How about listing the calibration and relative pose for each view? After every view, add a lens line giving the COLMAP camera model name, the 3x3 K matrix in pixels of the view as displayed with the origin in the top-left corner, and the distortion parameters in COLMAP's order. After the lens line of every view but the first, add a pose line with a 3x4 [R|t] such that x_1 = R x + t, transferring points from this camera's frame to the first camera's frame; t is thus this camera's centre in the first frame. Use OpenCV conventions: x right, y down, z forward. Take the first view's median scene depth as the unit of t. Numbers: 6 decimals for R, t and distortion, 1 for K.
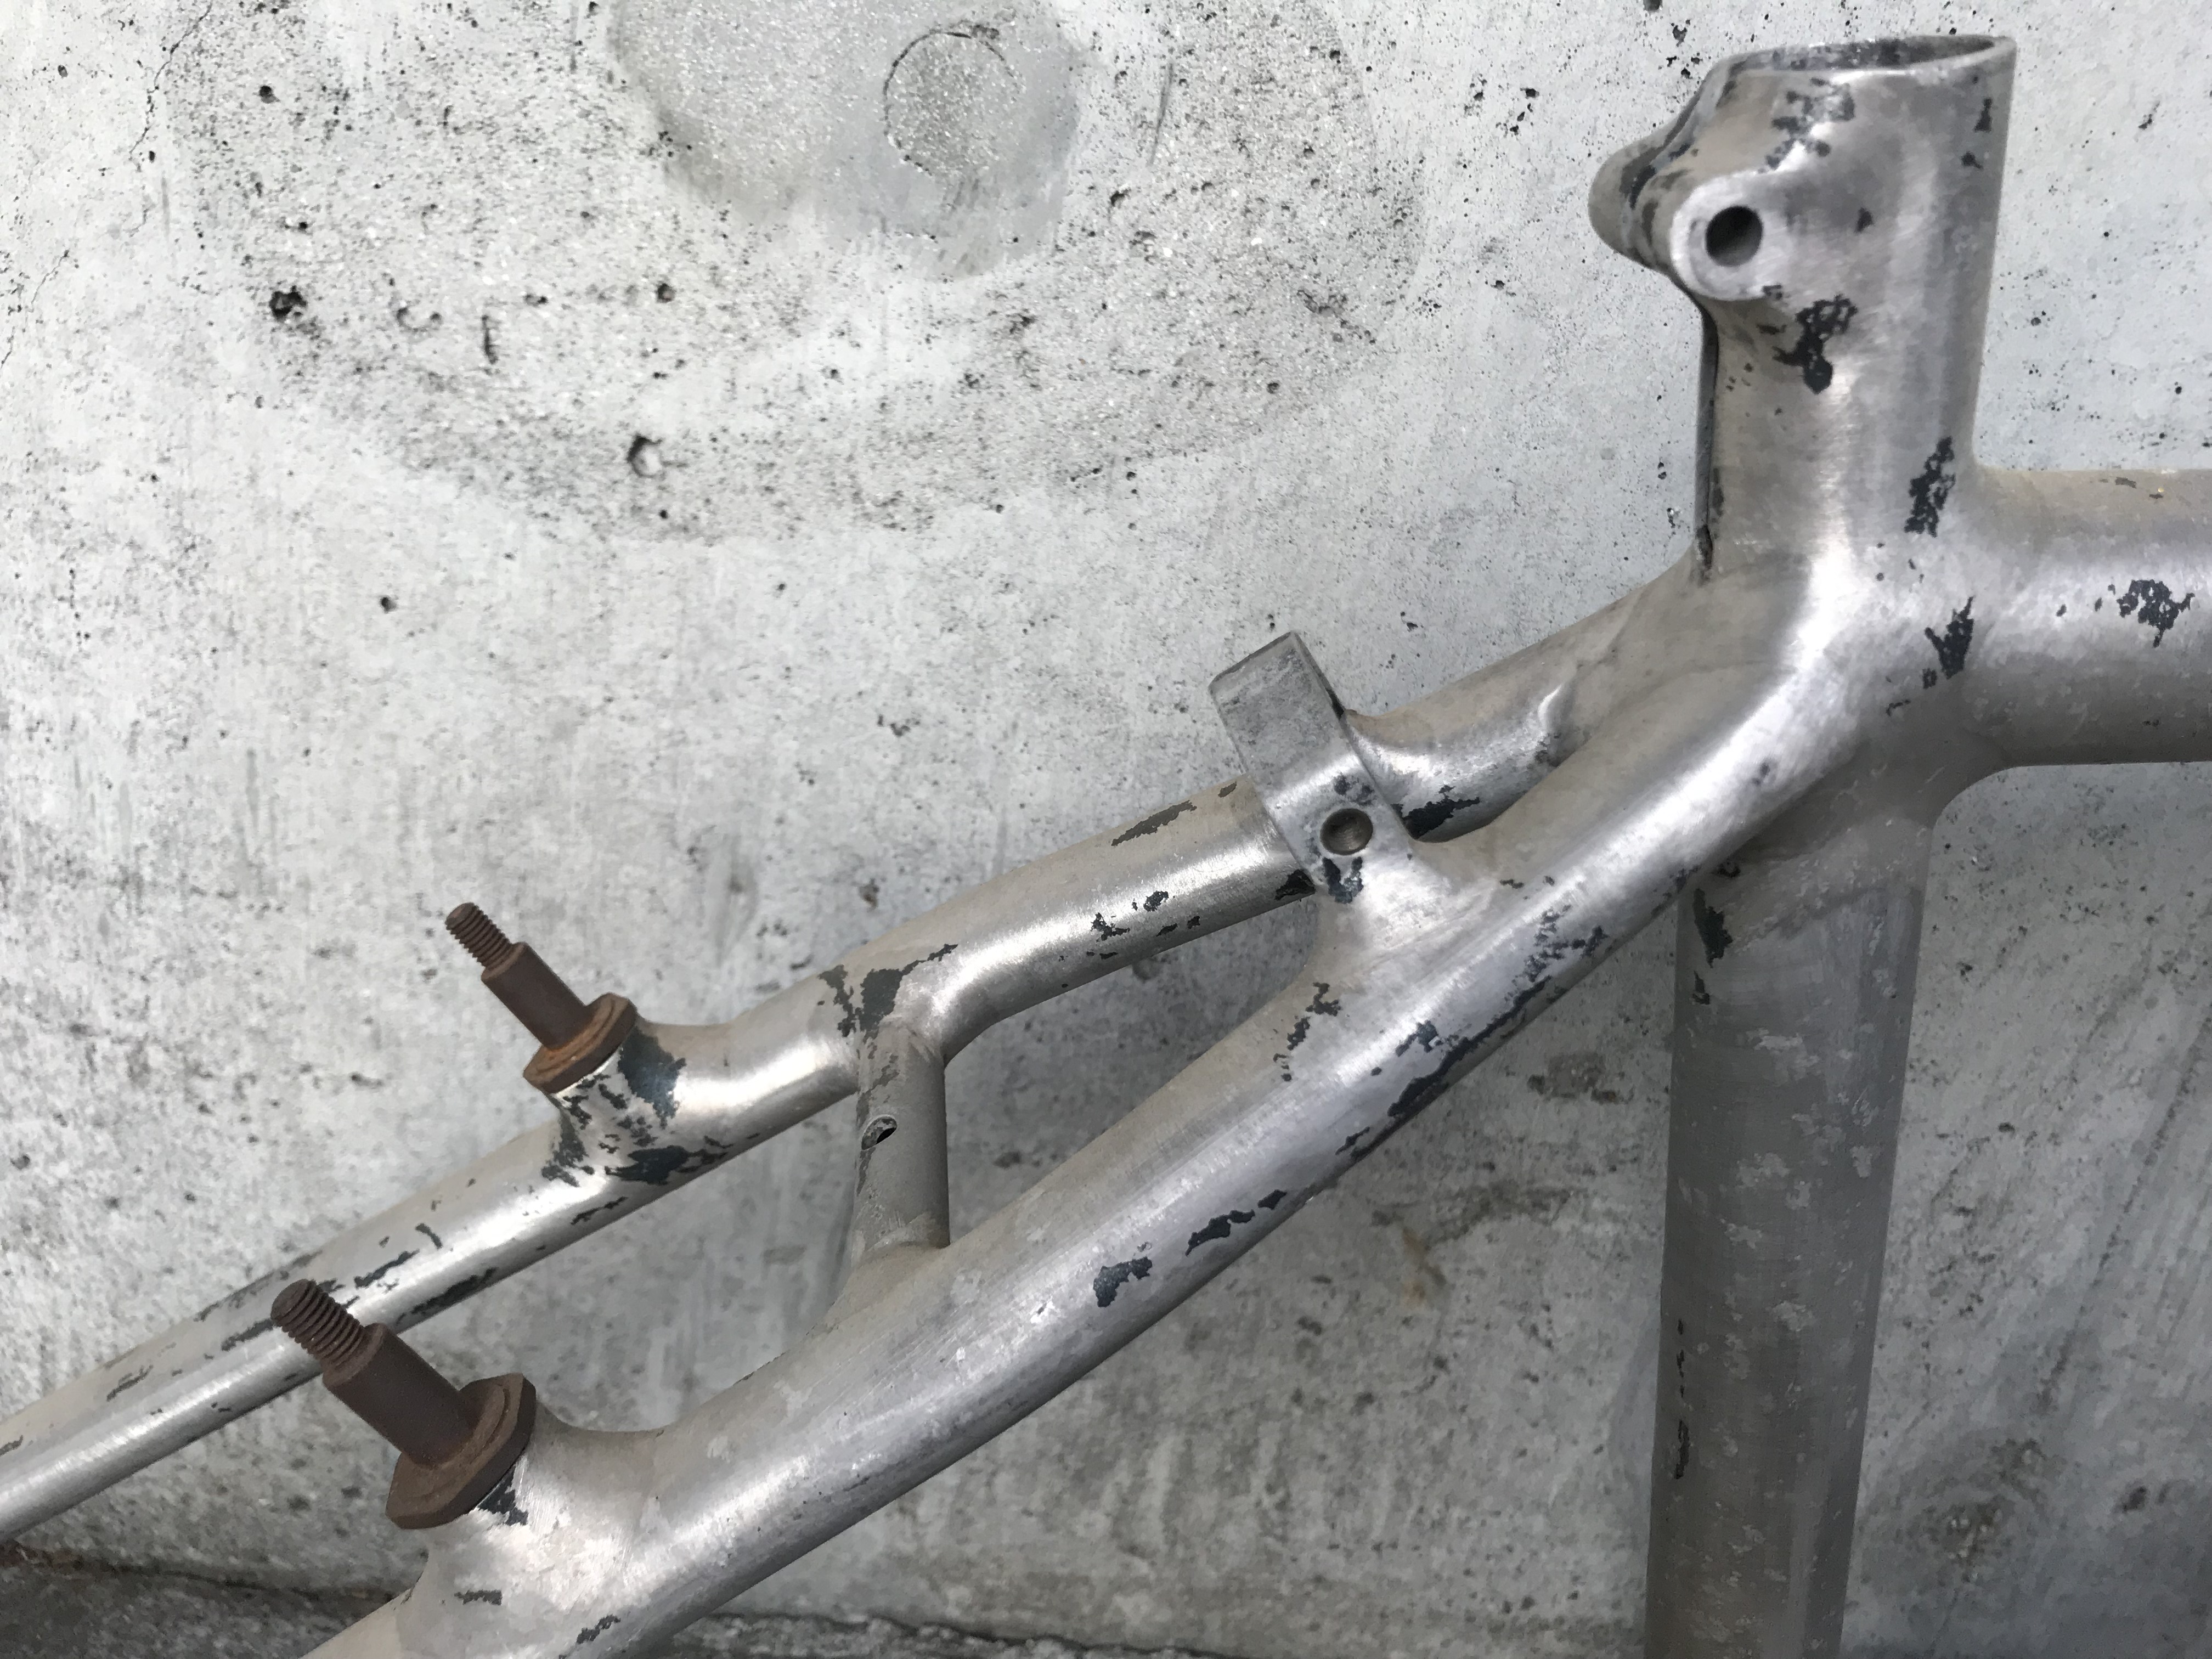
lens RADIAL K [[1829.1, 0, 1082.3], [0, 1829.1, 795.4], [0, 0, 1]] dist [0.001163, -0.000332]
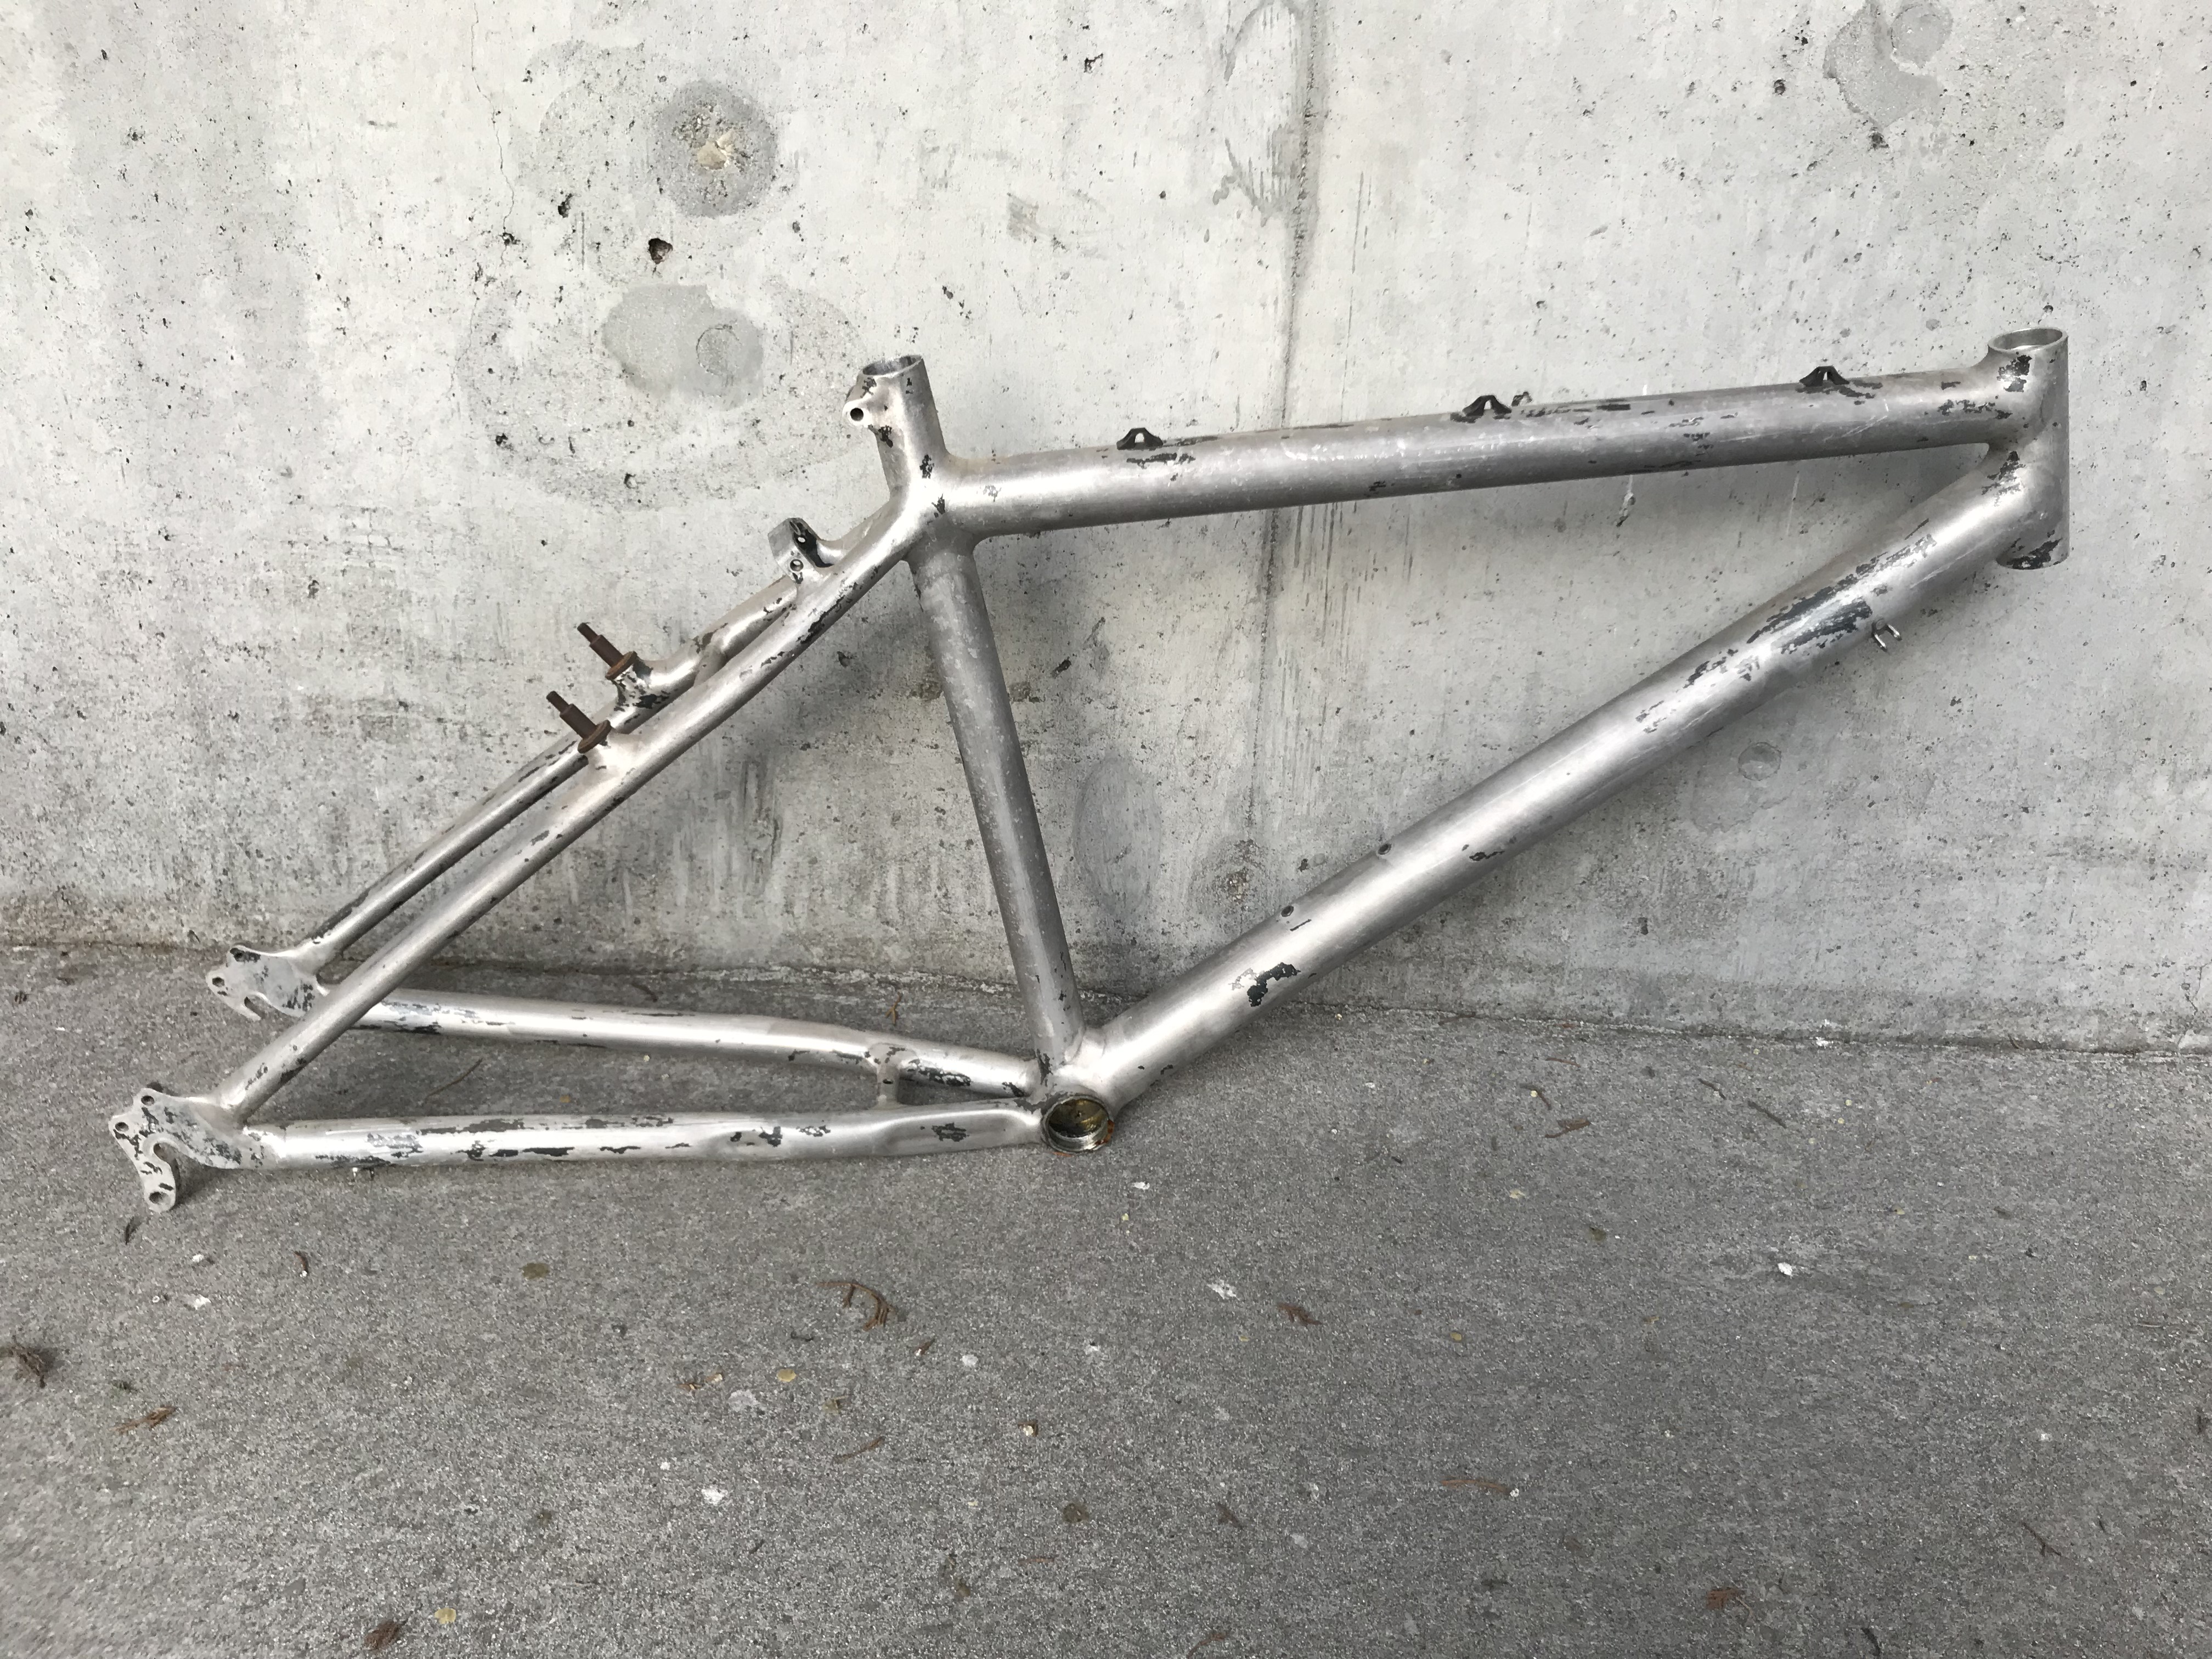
lens RADIAL K [[1829.1, 0, 1099.9], [0, 1829.1, 820.8], [0, 0, 1]] dist [0.001163, -0.000332]
pose [[0.995417, -0.083017, -0.047473, 0.502664], [0.084837, 0.995682, 0.037689, 0.255620], [0.044139, -0.041544, 0.998161, -1.584886]]
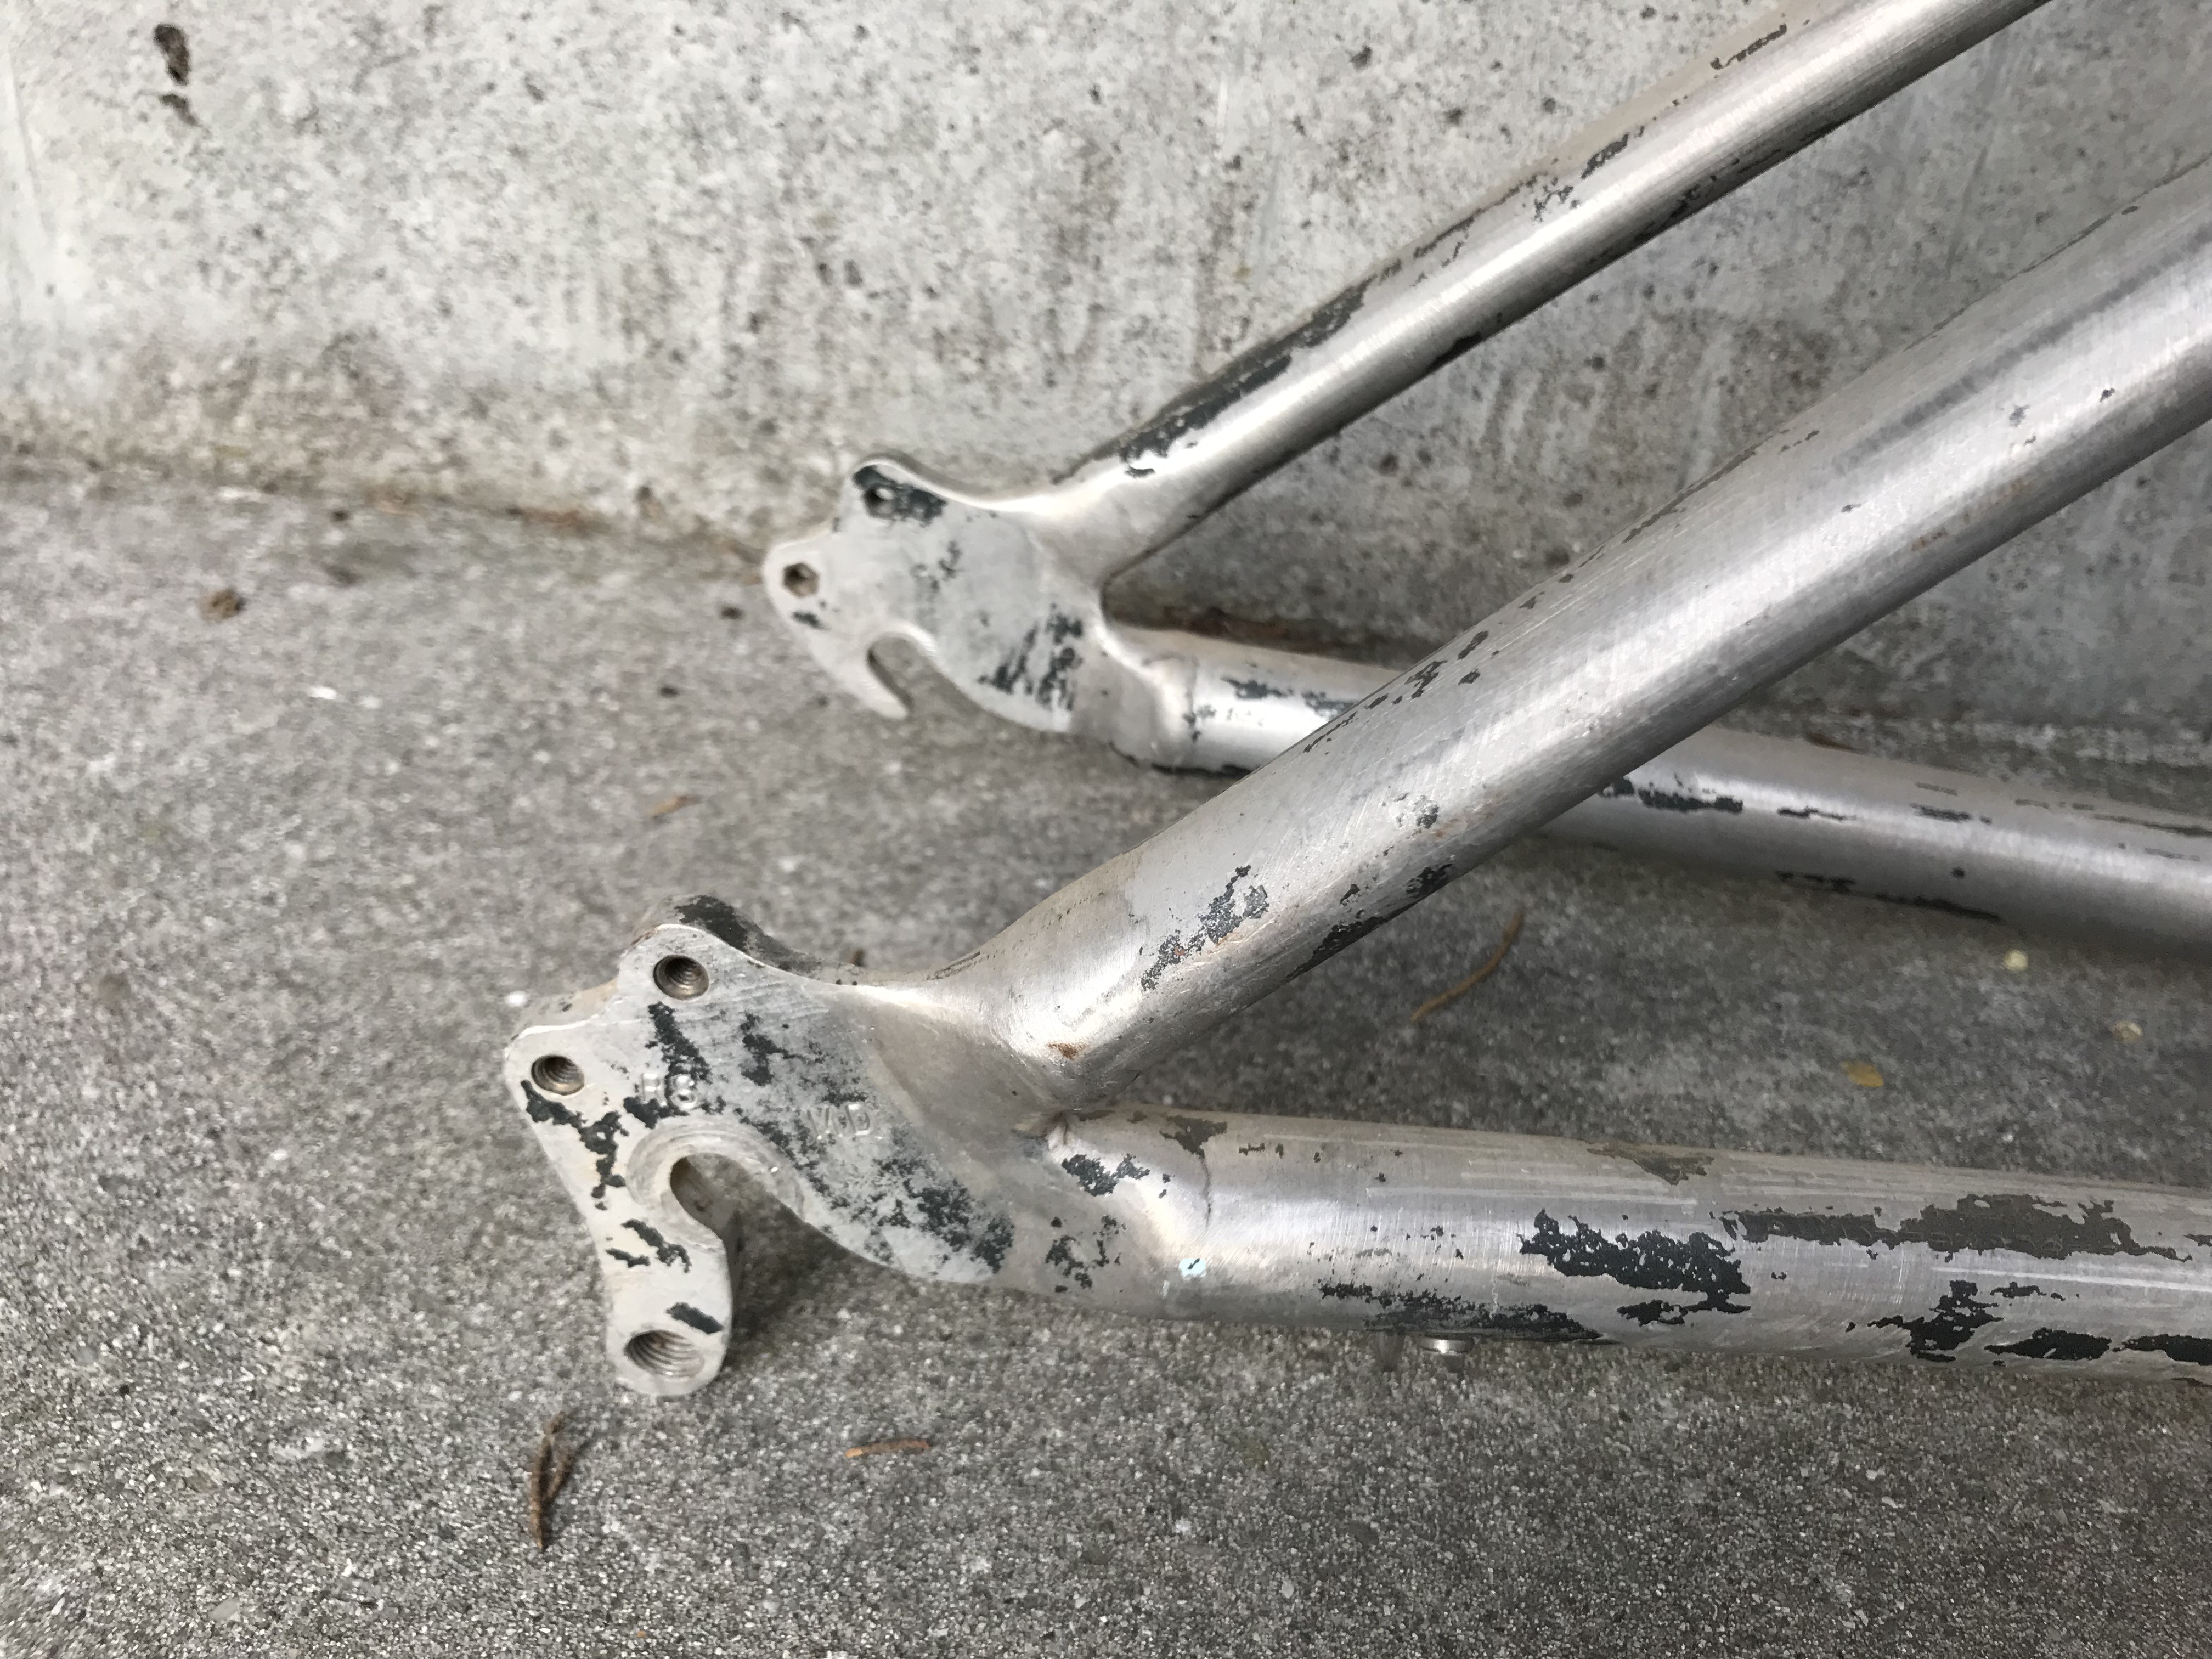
lens RADIAL K [[1829.1, 0, 1023.0], [0, 1829.1, 842.0], [0, 0, 1]] dist [0.001163, -0.000332]
pose [[0.980431, 0.029204, -0.194684, -0.587985], [-0.003349, 0.991266, 0.131833, 0.475515], [0.196834, -0.128602, 0.971966, 0.096707]]
